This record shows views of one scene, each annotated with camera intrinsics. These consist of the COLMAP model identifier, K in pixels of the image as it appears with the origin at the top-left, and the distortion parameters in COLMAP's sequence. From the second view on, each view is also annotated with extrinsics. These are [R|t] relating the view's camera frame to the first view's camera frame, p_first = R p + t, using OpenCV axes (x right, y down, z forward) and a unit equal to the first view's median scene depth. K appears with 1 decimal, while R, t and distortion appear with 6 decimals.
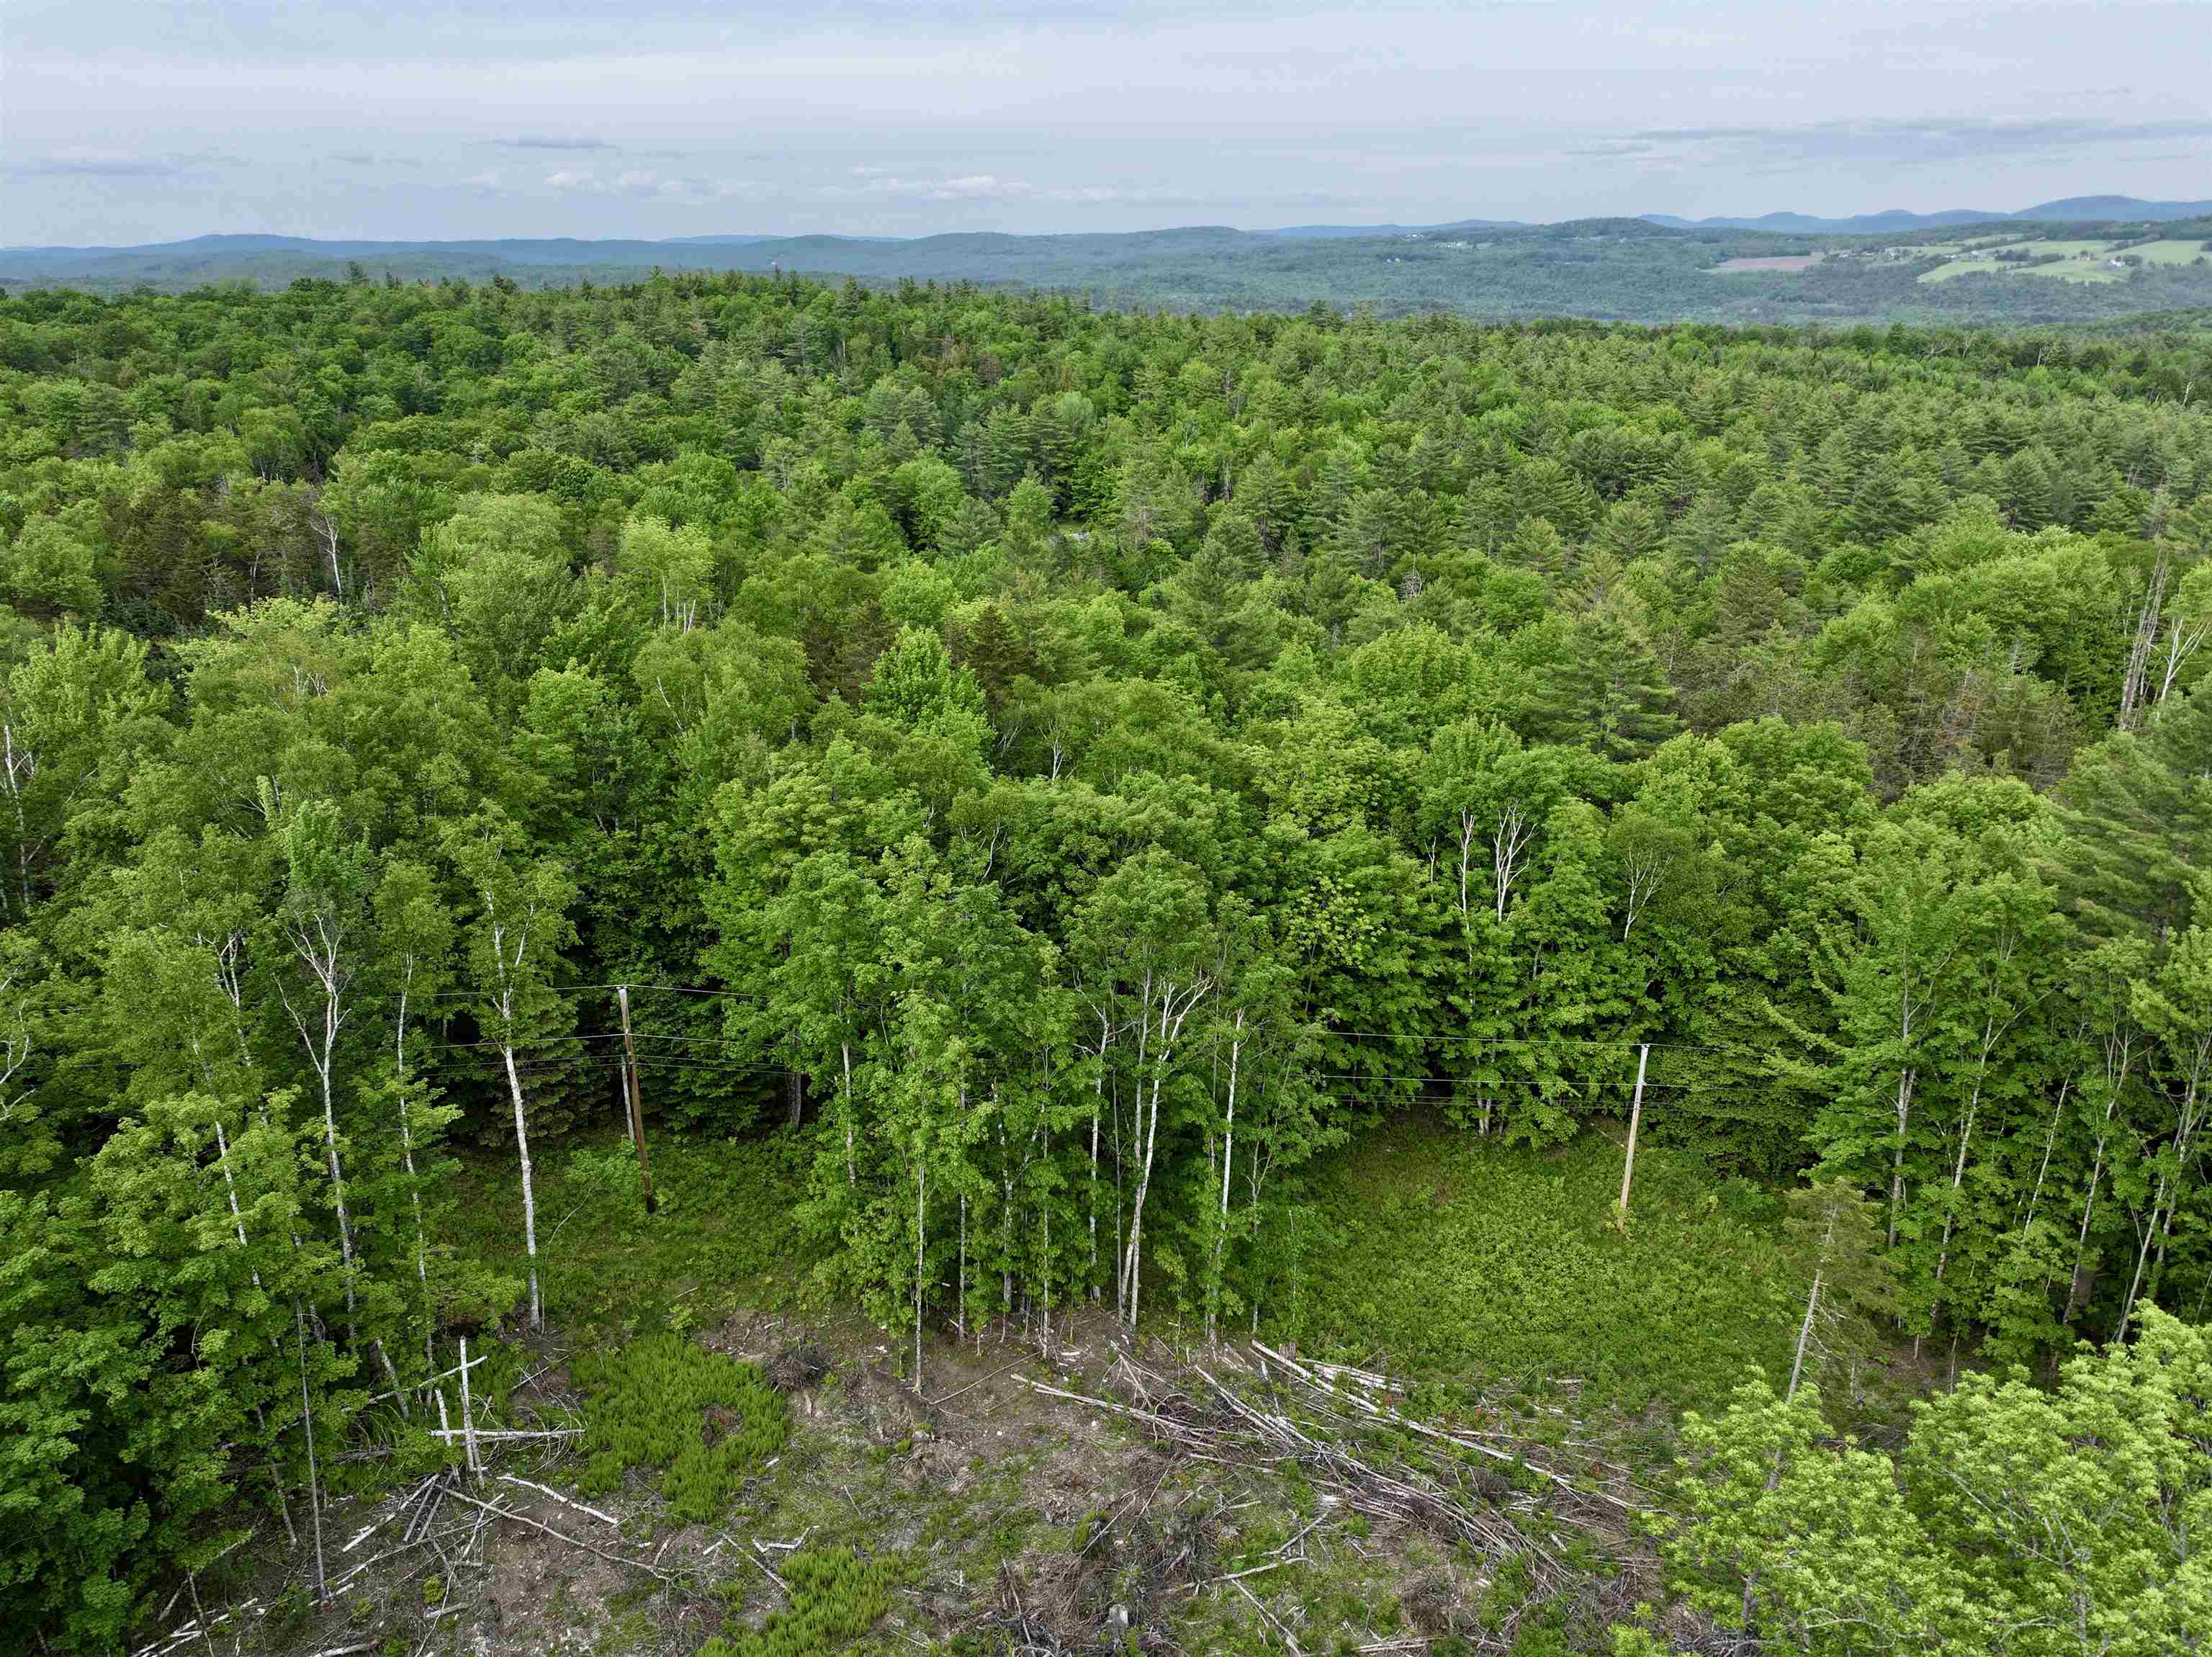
lens RADIAL K [[1554.7, 0, 1110.6], [0, 1554.7, 825.0], [0, 0, 1]] dist [-0.000777, 0.016355]
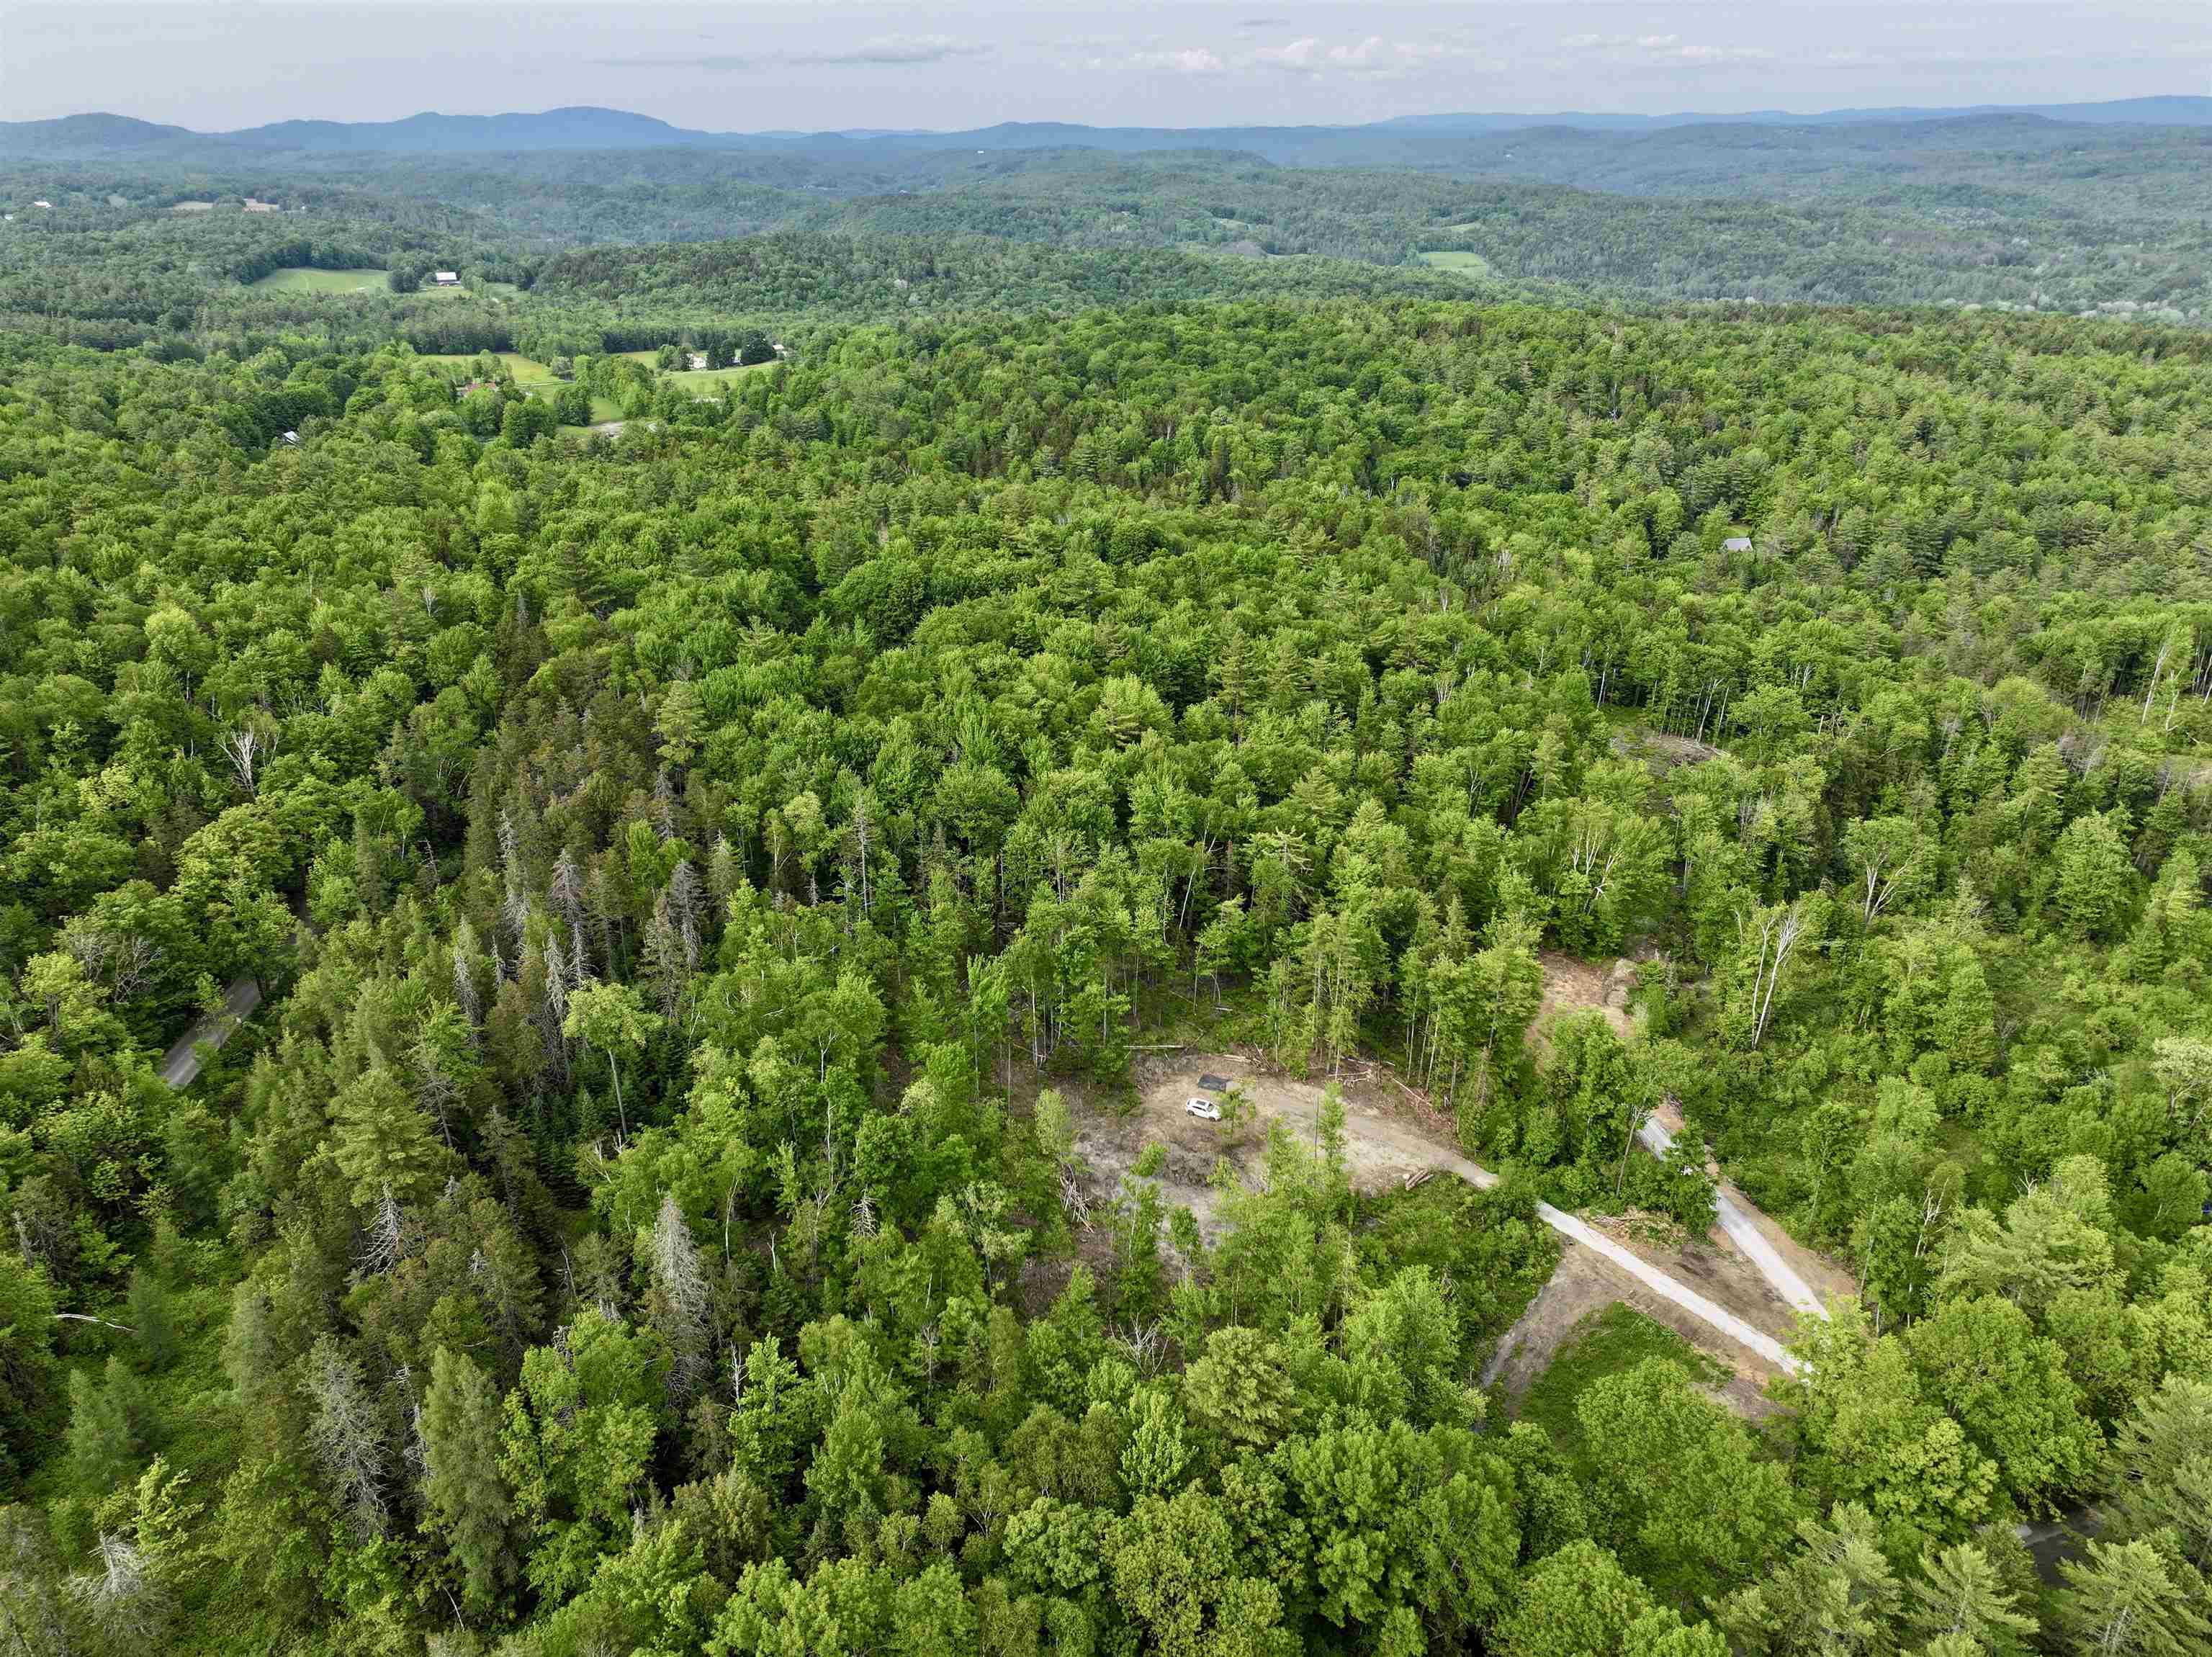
lens RADIAL K [[1554.7, 0, 1113.3], [0, 1554.7, 827.0], [0, 0, 1]] dist [-0.000777, 0.016355]
pose [[0.911096, 0.169678, -0.375650, 0.043260], [-0.142601, 0.984819, 0.098974, 0.064641], [0.386741, -0.036607, 0.921462, -0.864225]]
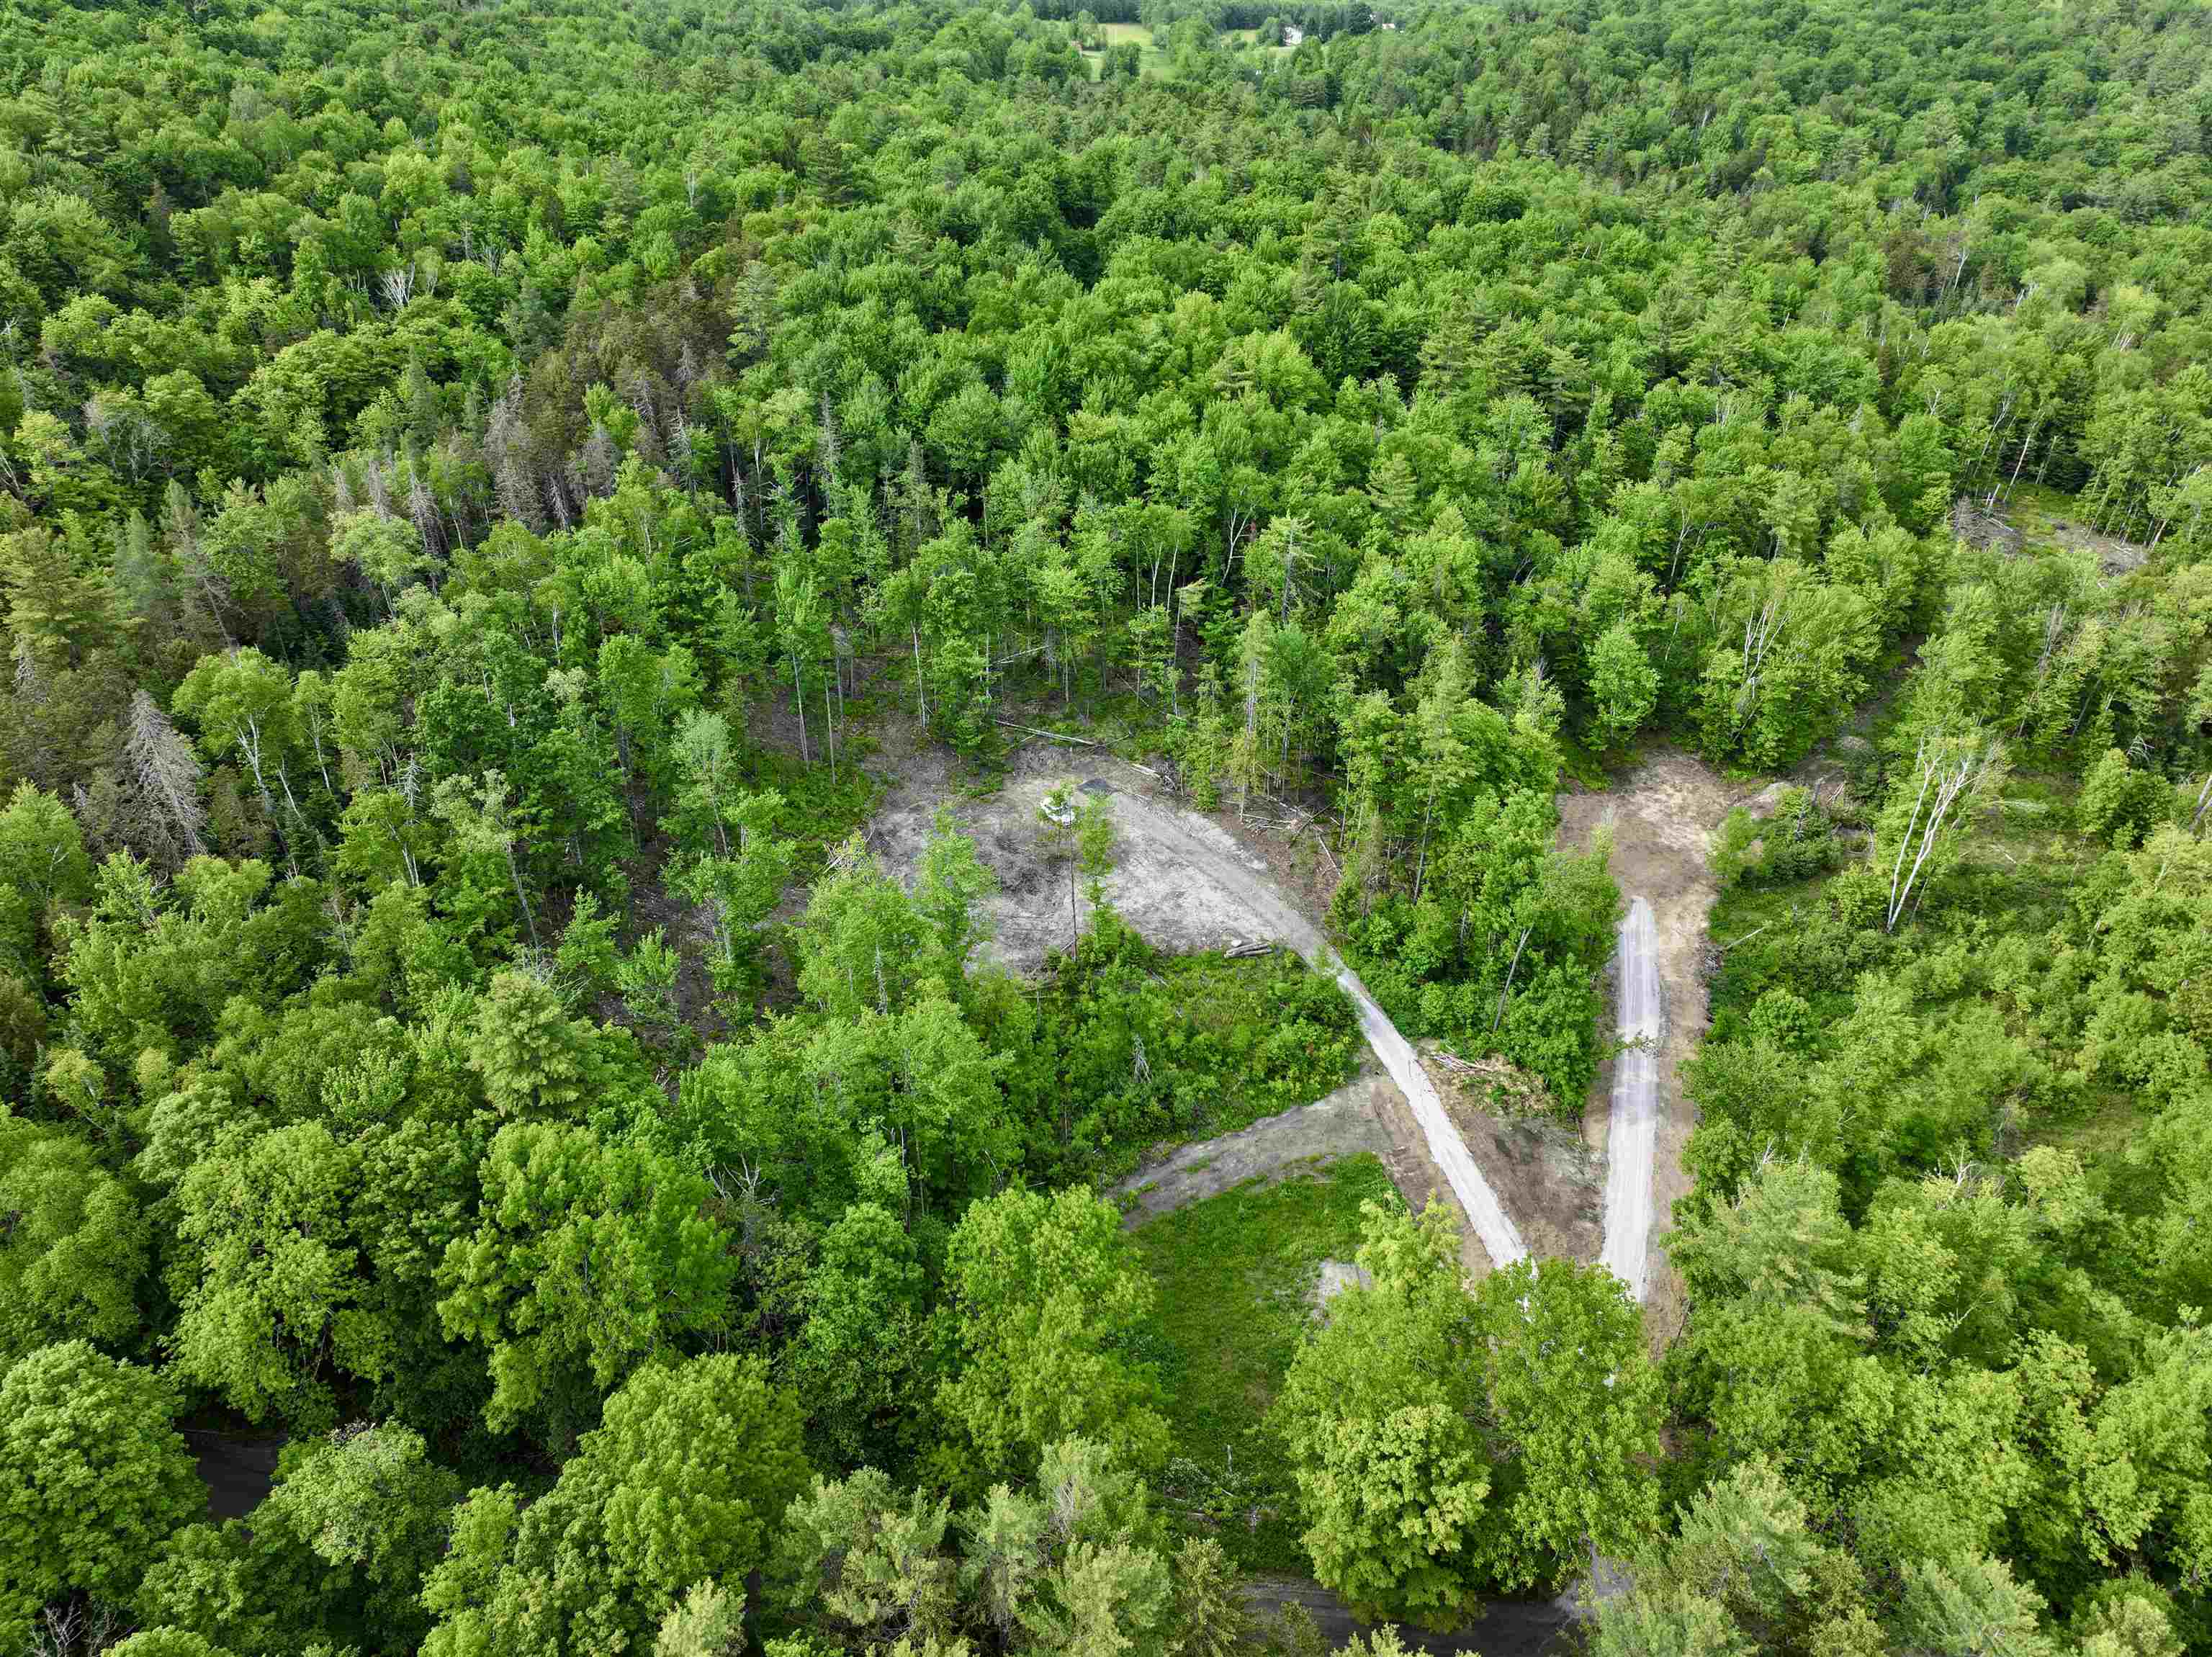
lens RADIAL K [[1554.7, 0, 1106.3], [0, 1554.7, 824.6], [0, 0, 1]] dist [-0.000777, 0.016355]
pose [[0.653133, 0.414182, -0.633932, 0.191551], [-0.260761, 0.908974, 0.325223, 0.061636], [0.710929, -0.047109, 0.701684, -0.658989]]
